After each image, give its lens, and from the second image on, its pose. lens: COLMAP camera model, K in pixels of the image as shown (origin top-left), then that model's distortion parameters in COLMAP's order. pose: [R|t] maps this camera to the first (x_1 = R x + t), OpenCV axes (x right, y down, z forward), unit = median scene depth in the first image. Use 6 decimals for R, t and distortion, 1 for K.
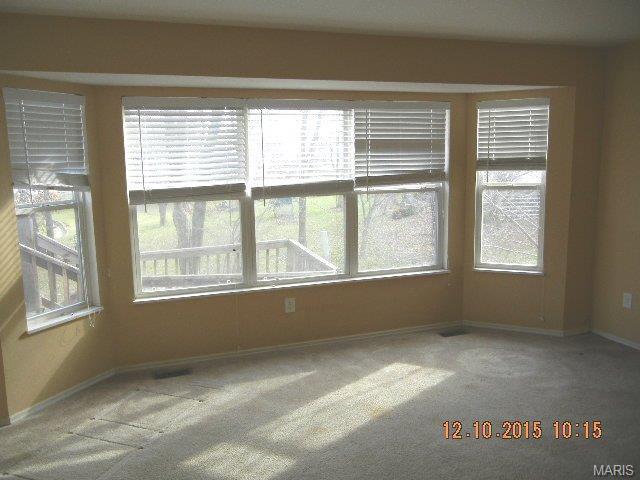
lens RADIAL K [[550.9, 0, 320.0], [0, 550.9, 240.0], [0, 0, 1]] dist [-0.004691, 0.010195]
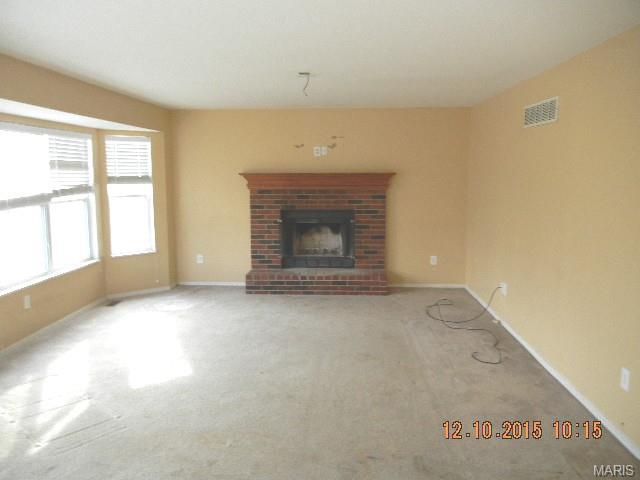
lens RADIAL K [[550.9, 0, 320.0], [0, 550.9, 240.0], [0, 0, 1]] dist [-0.004691, 0.010195]
pose [[0.377595, -0.099119, 0.920650, -0.838312], [0.141144, 0.988797, 0.048567, 0.020353], [-0.915150, 0.111606, 0.387355, -0.009695]]
